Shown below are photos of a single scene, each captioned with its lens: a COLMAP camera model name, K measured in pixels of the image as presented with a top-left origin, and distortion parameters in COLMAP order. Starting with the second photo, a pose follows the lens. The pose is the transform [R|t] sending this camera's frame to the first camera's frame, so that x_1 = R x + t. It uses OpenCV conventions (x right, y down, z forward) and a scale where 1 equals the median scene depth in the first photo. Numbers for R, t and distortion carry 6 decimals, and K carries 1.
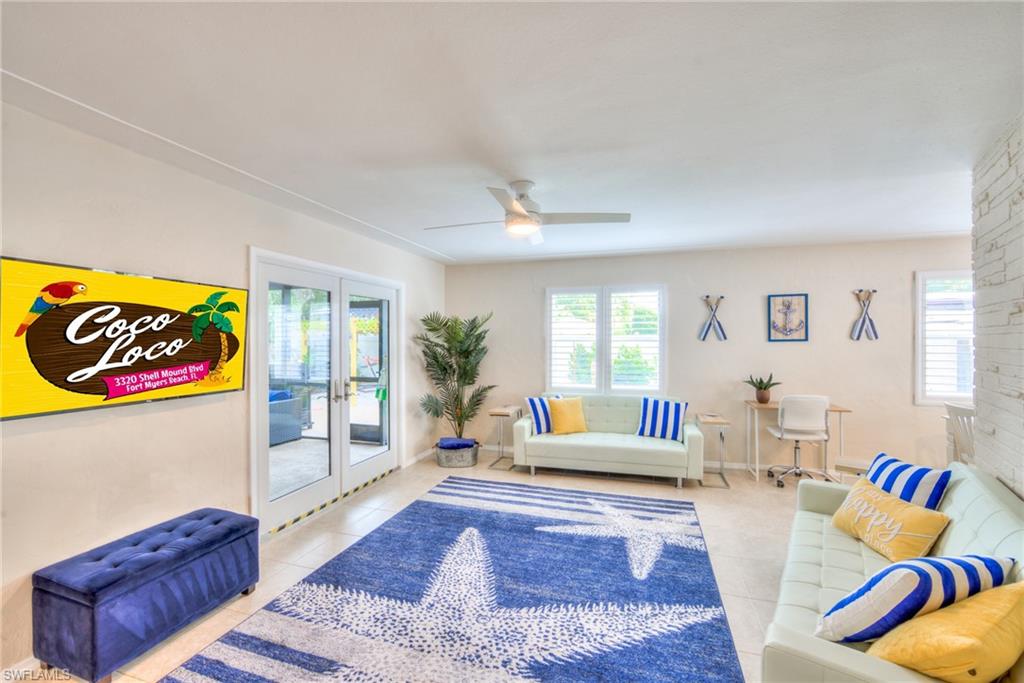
lens RADIAL K [[415.3, 0, 517.8], [0, 415.3, 342.2], [0, 0, 1]] dist [-0.001862, 0.000612]
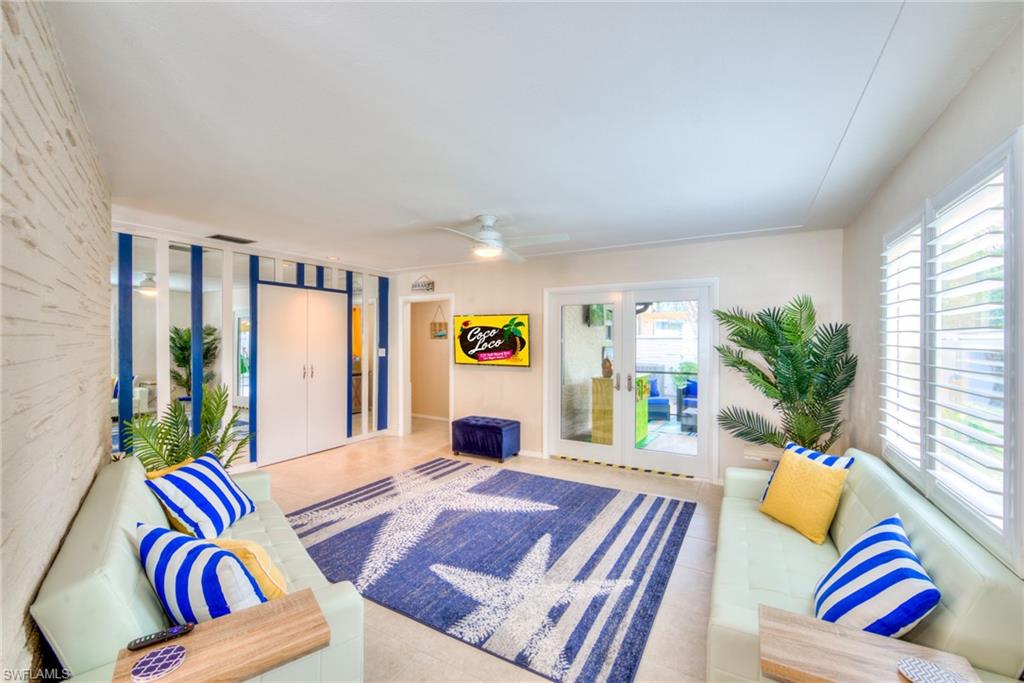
lens RADIAL K [[415.3, 0, 517.8], [0, 415.3, 342.2], [0, 0, 1]] dist [-0.001862, 0.000612]
pose [[-0.213740, 0.008761, -0.976851, 0.962236], [-0.009624, 0.999892, 0.011073, -0.014283], [0.976843, 0.011767, -0.213633, 1.076872]]
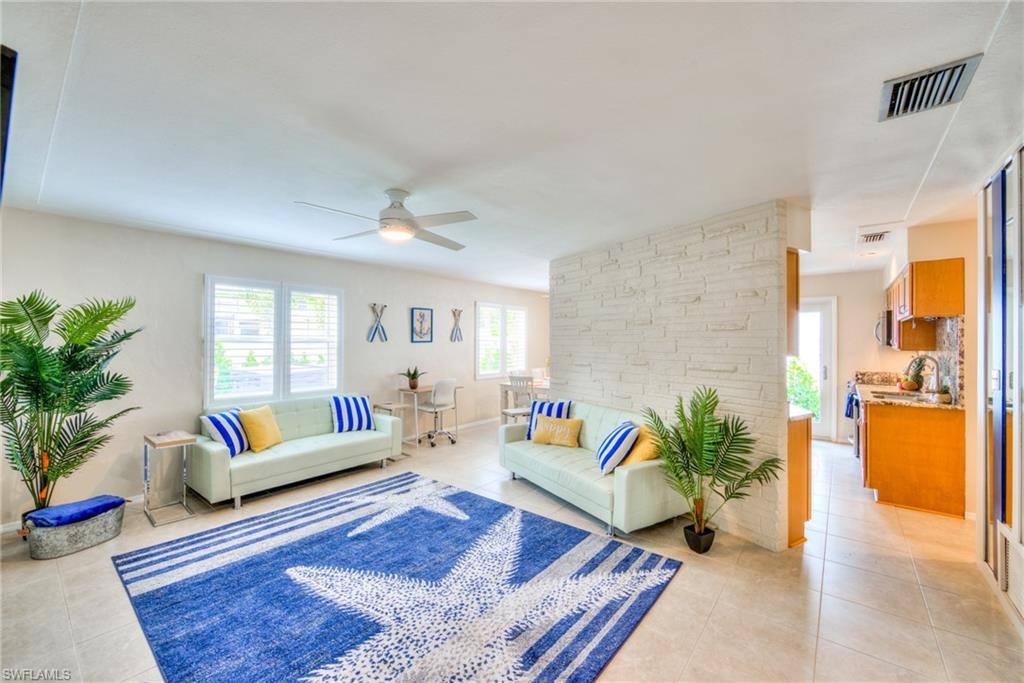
lens RADIAL K [[413.3, 0, 512.0], [0, 413.3, 341.5], [0, 0, 1]] dist [-0.001950, 0.000109]
pose [[0.381815, 0.003157, 0.924233, -0.666087], [0.001987, 0.999989, -0.004236, 0.001562], [-0.924237, 0.003454, 0.381805, 0.265892]]
